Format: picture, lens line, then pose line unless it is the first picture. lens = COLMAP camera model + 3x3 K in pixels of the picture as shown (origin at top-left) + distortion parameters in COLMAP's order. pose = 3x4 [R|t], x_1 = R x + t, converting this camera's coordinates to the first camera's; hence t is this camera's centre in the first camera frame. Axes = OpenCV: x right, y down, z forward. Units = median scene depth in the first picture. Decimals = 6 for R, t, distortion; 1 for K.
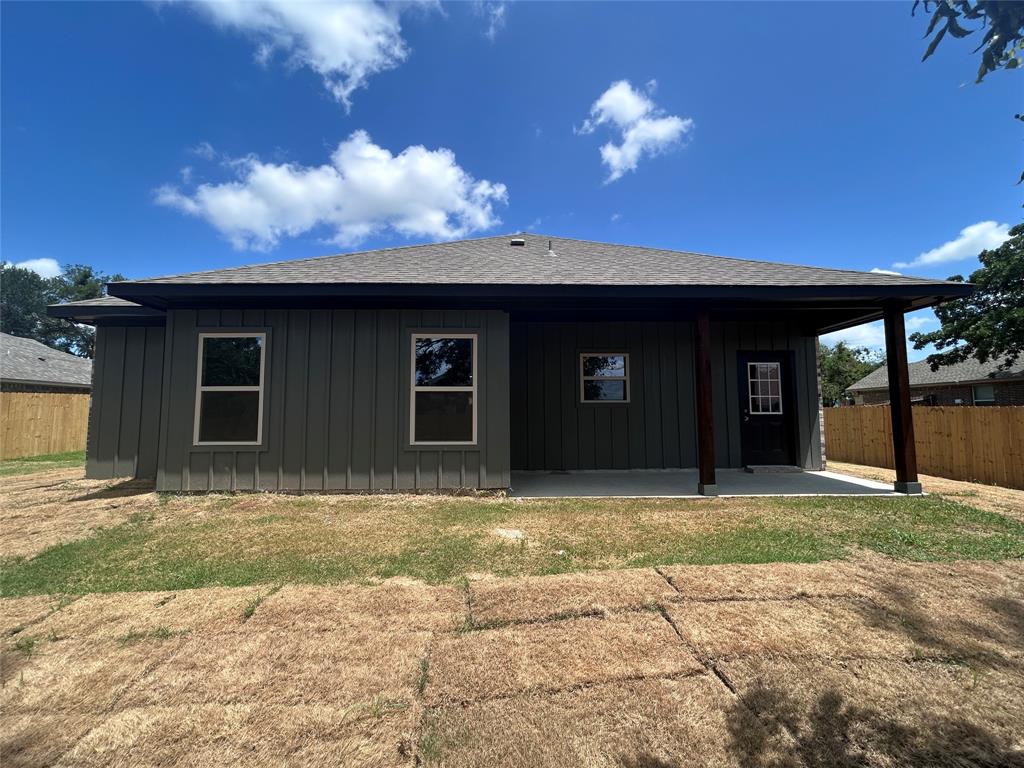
lens RADIAL K [[412.6, 0, 512.8], [0, 412.6, 381.8], [0, 0, 1]] dist [0.000692, 0.000980]
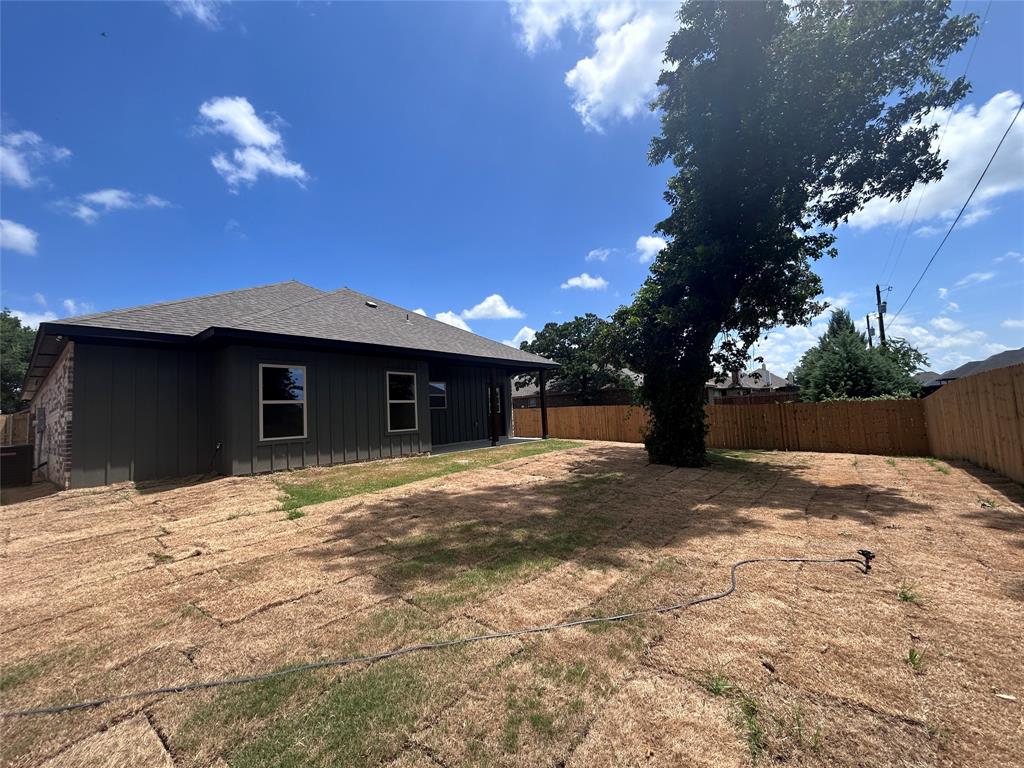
lens RADIAL K [[412.6, 0, 518.5], [0, 412.6, 381.1], [0, 0, 1]] dist [0.000692, 0.000980]
pose [[0.640476, 0.034513, 0.767203, -1.284213], [-0.013405, 0.999340, -0.033765, -0.020164], [-0.767862, 0.011341, 0.640515, -0.622388]]
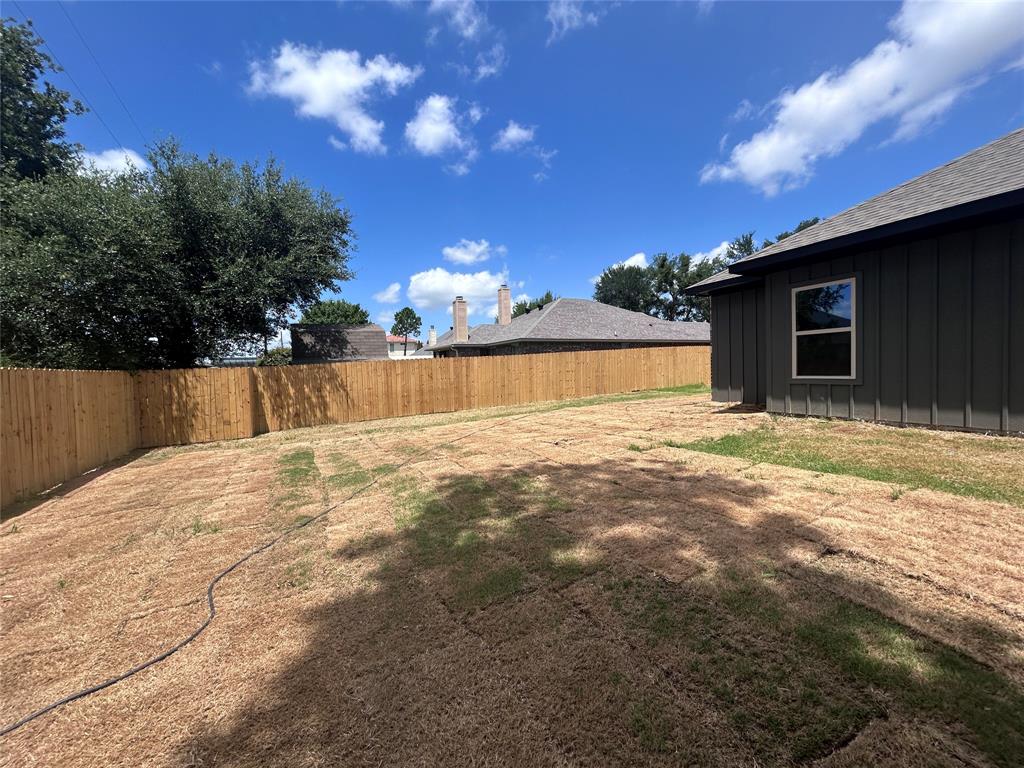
lens RADIAL K [[412.6, 0, 503.9], [0, 412.6, 387.5], [0, 0, 1]] dist [0.000692, 0.000980]
pose [[0.408693, 0.030971, -0.912146, 0.024813], [0.102178, 0.991588, 0.079450, -0.011362], [0.906934, -0.125672, 0.402091, -0.315618]]
